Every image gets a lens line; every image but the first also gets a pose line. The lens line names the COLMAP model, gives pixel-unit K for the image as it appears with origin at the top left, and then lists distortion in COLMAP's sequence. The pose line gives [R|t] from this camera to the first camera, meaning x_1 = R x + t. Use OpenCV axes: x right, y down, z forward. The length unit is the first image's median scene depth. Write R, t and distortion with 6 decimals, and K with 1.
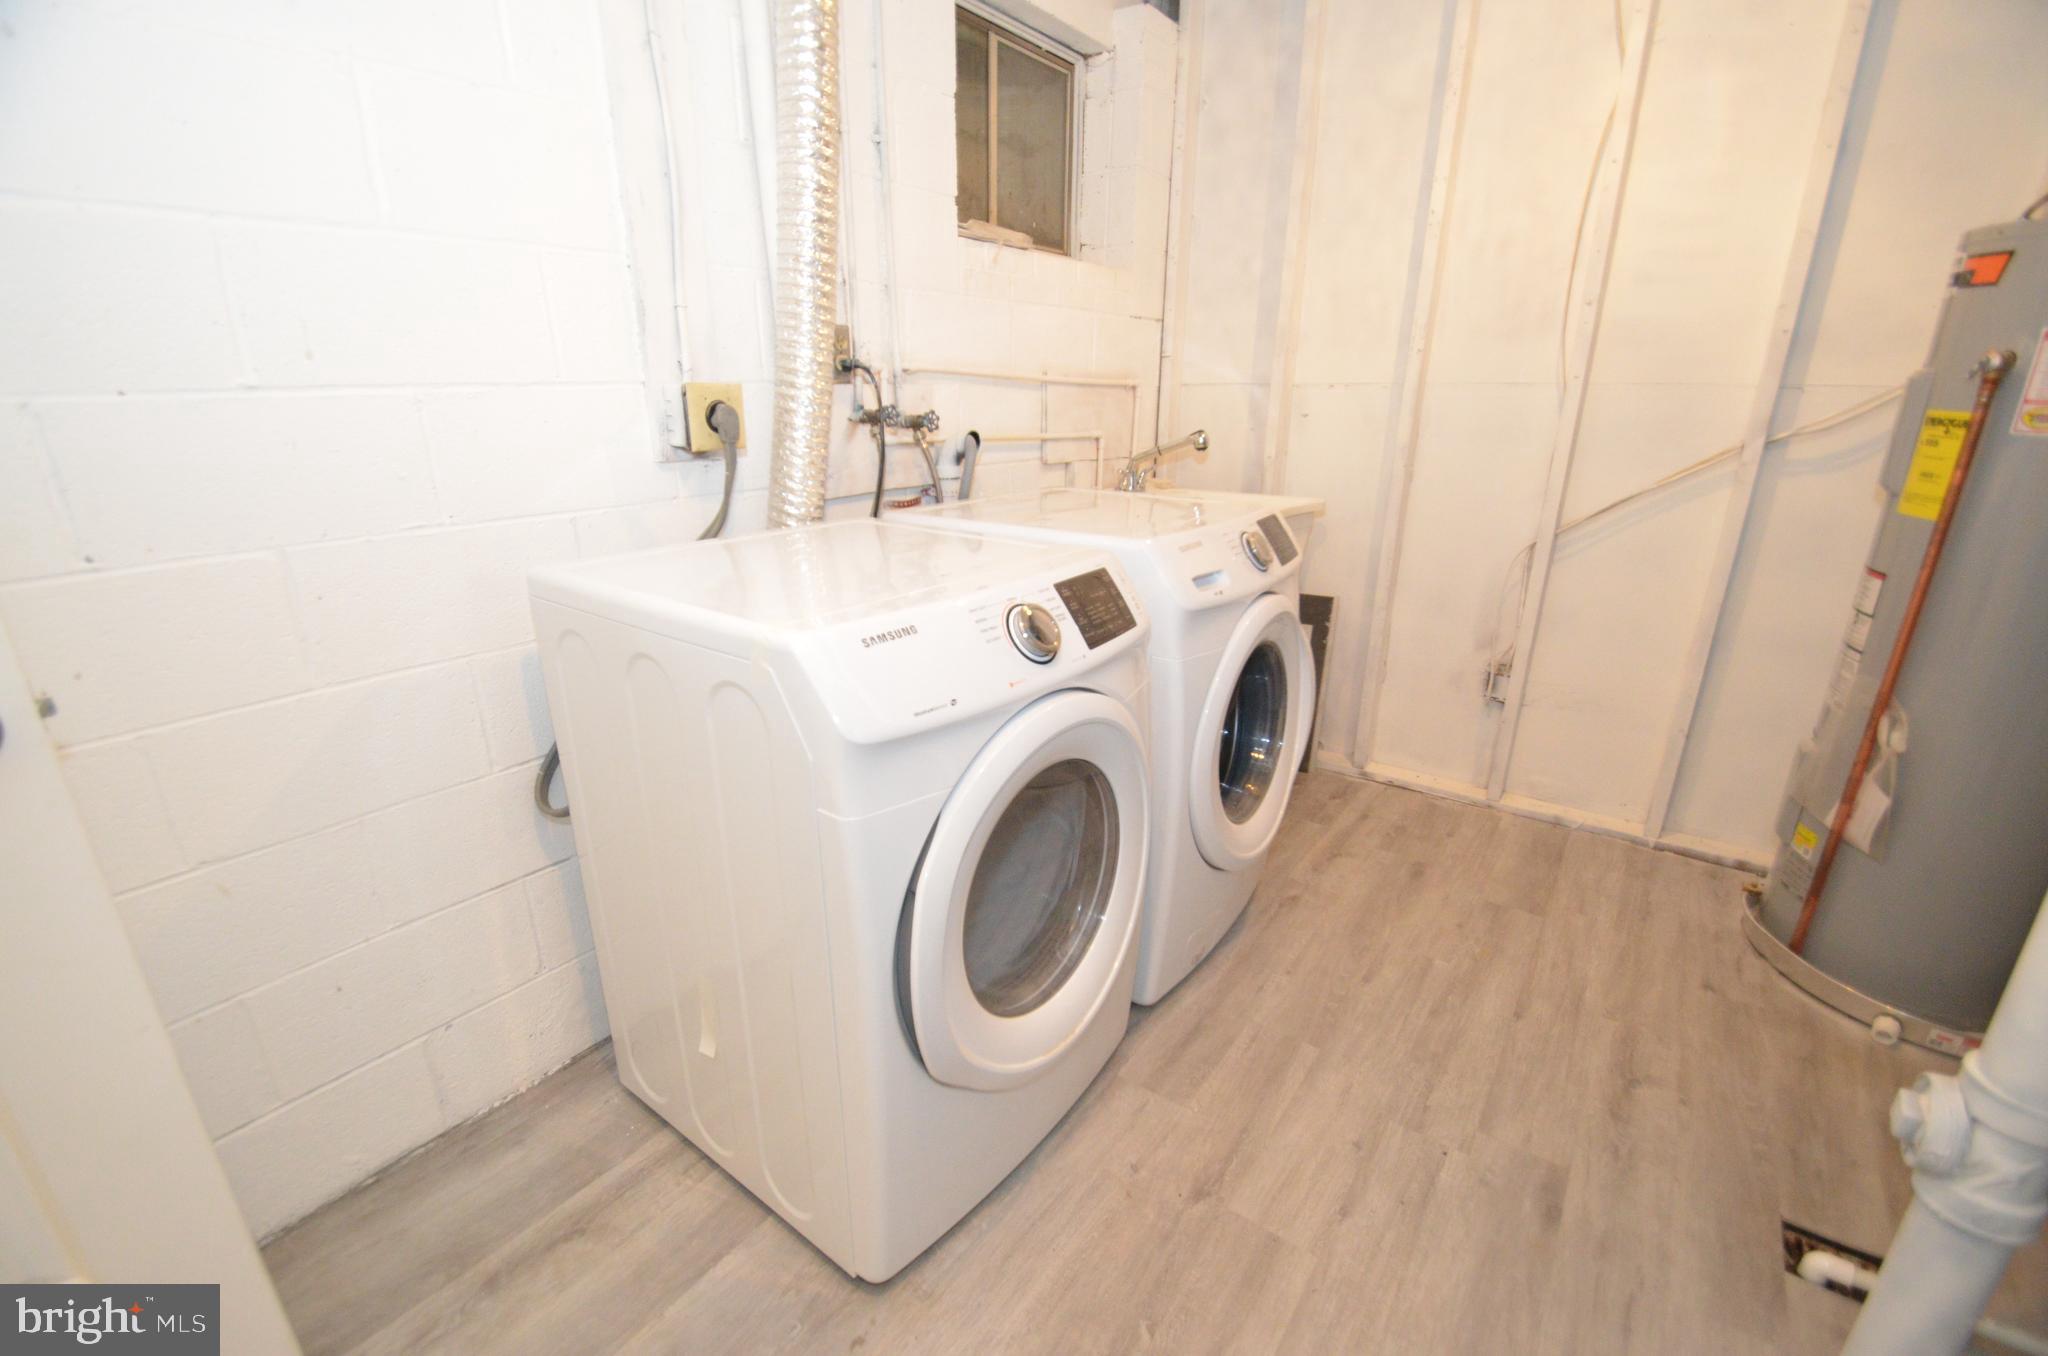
lens RADIAL K [[901.5, 0, 1022.3], [0, 901.5, 693.1], [0, 0, 1]] dist [0.004498, -0.012096]
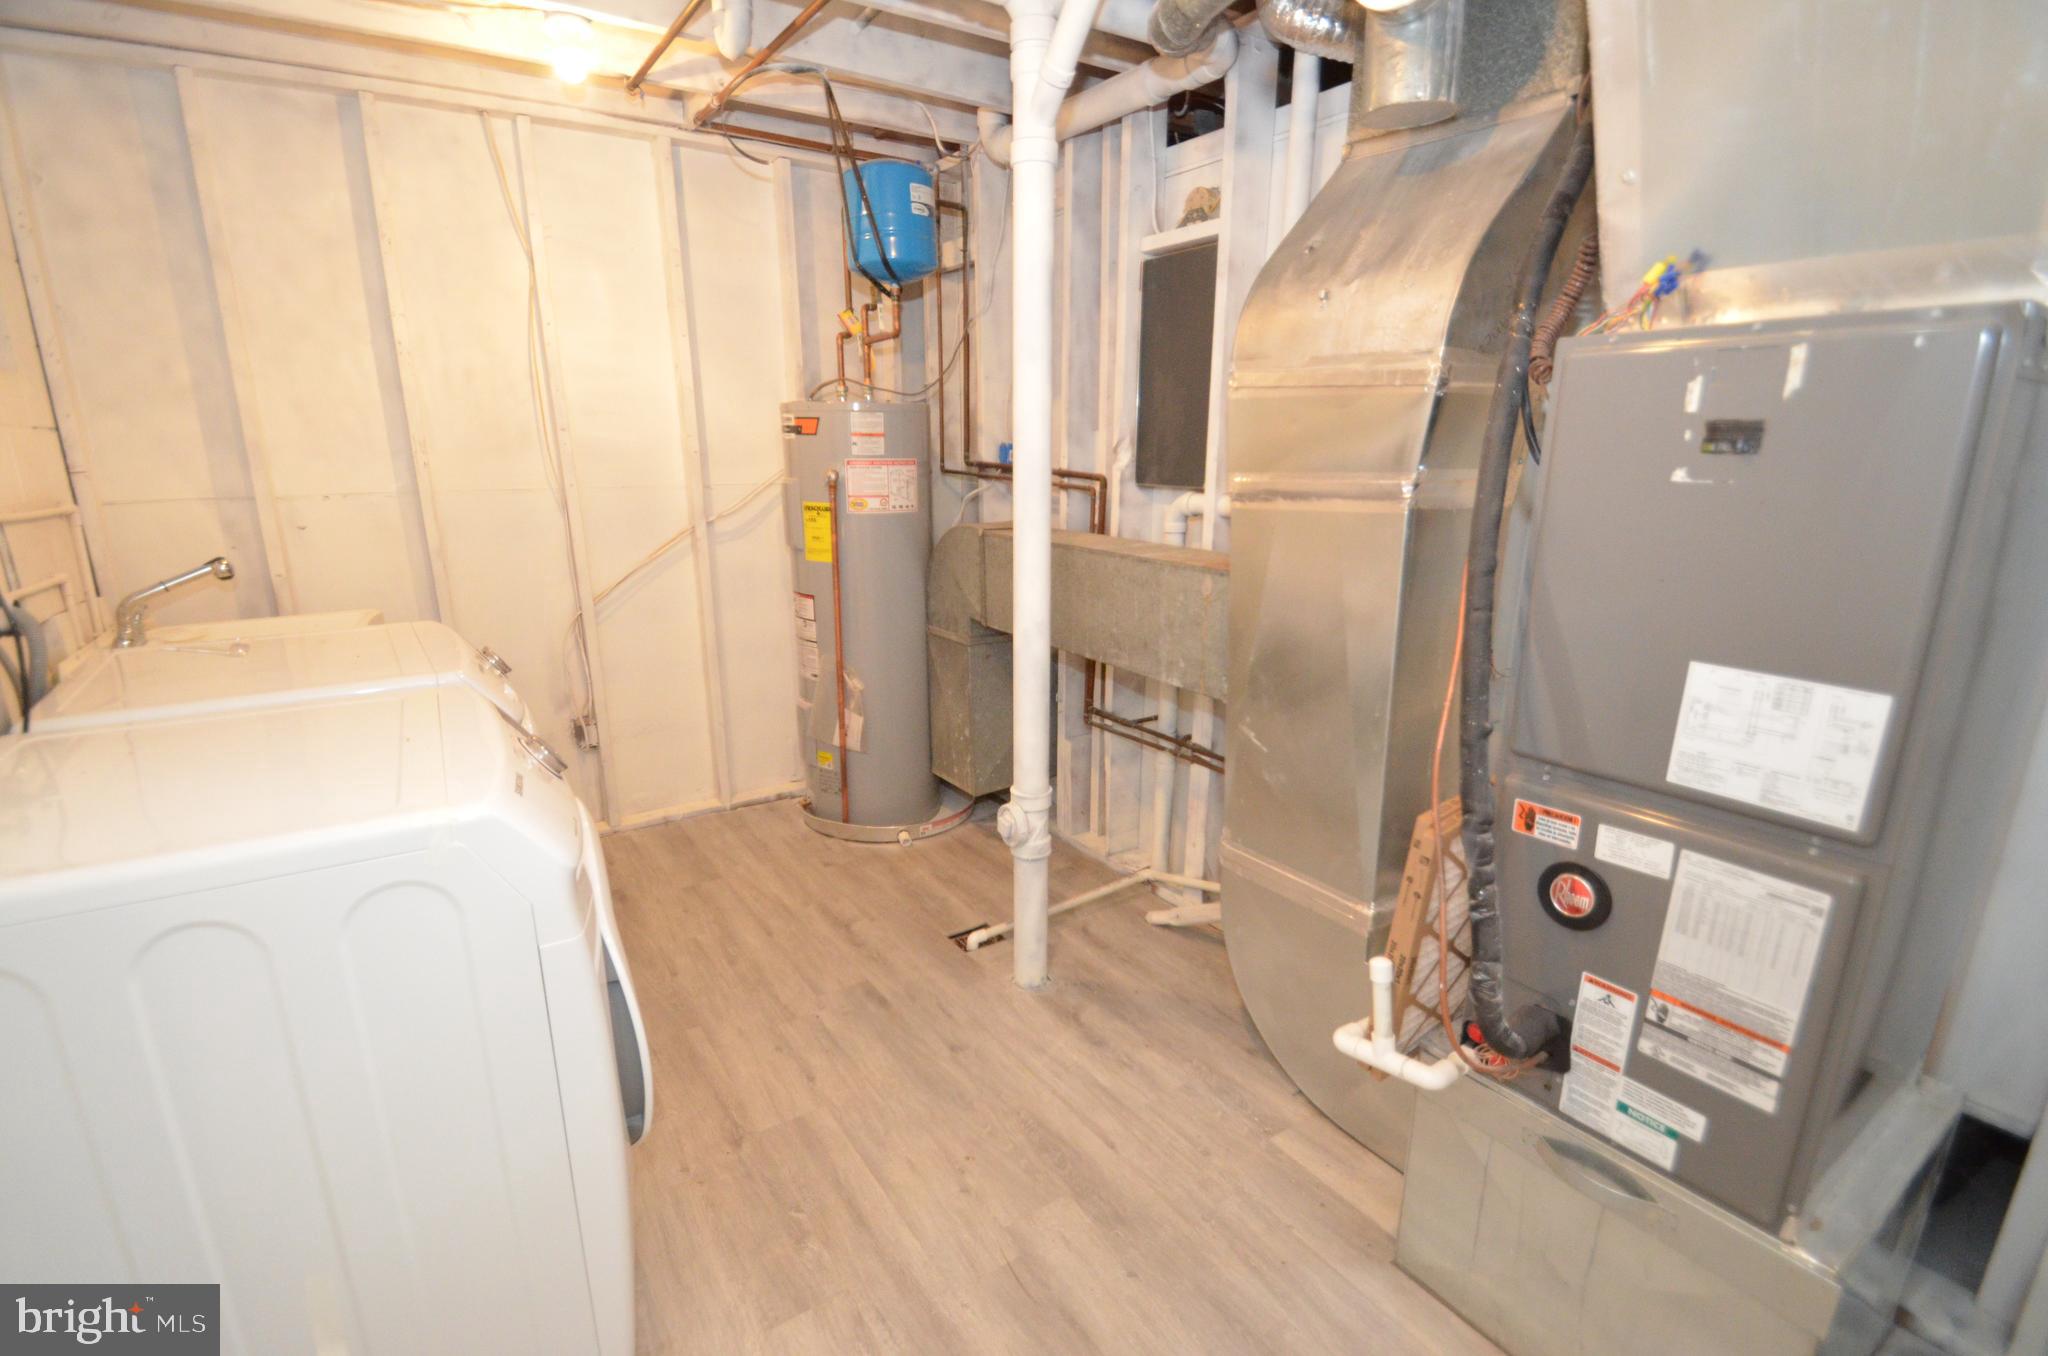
lens RADIAL K [[901.5, 0, 1027.1], [0, 901.5, 680.5], [0, 0, 1]] dist [0.004498, -0.012096]
pose [[0.355015, -0.235264, 0.904774, -0.489861], [0.306417, 0.943636, 0.125137, -0.070318], [-0.883218, 0.232812, 0.407094, -0.025353]]
